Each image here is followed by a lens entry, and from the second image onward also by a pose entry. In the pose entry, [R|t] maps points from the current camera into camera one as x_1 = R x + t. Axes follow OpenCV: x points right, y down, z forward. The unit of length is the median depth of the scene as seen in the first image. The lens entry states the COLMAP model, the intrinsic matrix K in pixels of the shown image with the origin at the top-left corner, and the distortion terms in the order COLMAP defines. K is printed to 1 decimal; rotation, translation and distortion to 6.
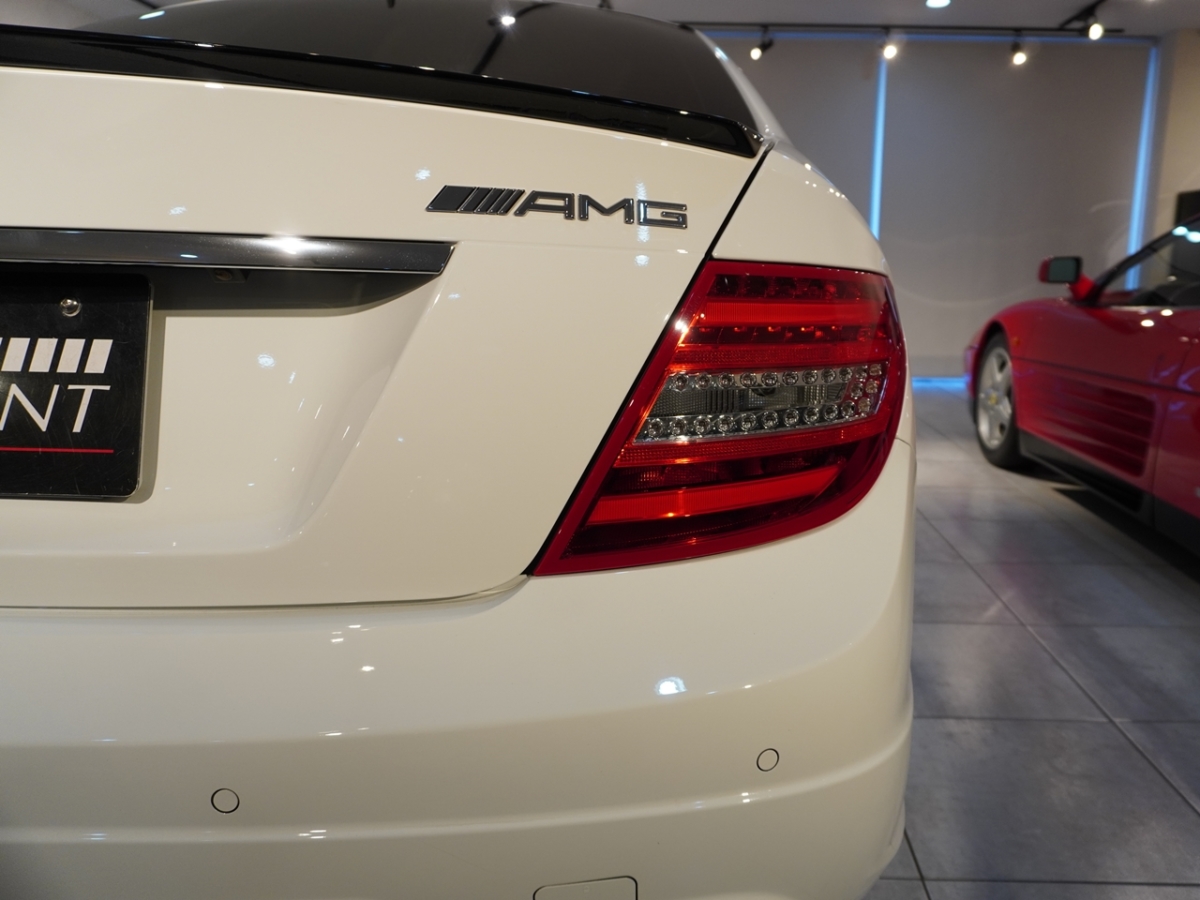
lens RADIAL K [[932.8, 0, 600.0], [0, 932.8, 450.0], [0, 0, 1]] dist [-0.005013, -0.006018]
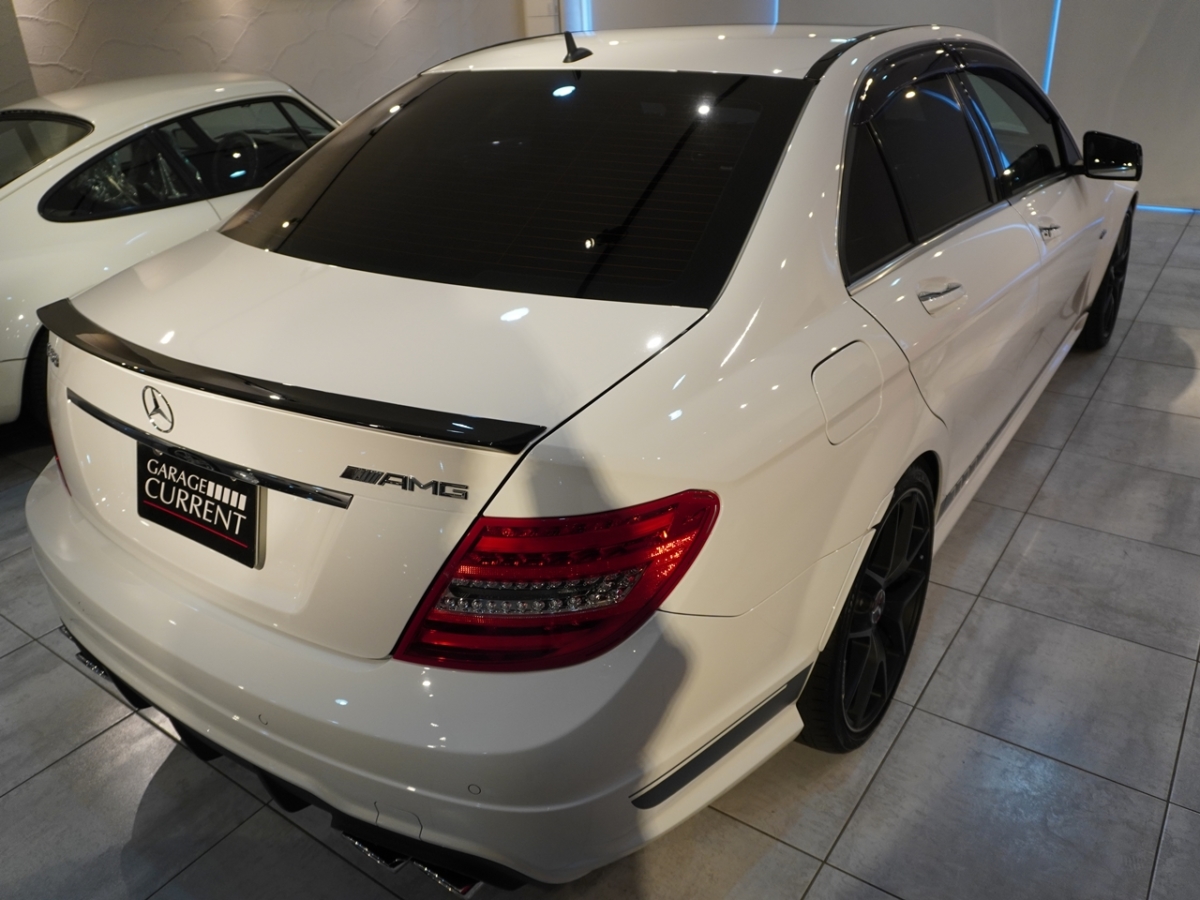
lens RADIAL K [[932.8, 0, 600.0], [0, 932.8, 450.0], [0, 0, 1]] dist [-0.005013, -0.006018]
pose [[0.847873, 0.190158, -0.494925, 1.198833], [-0.069200, 0.965175, 0.252287, -0.816010], [0.525664, -0.179659, 0.831505, -0.329676]]
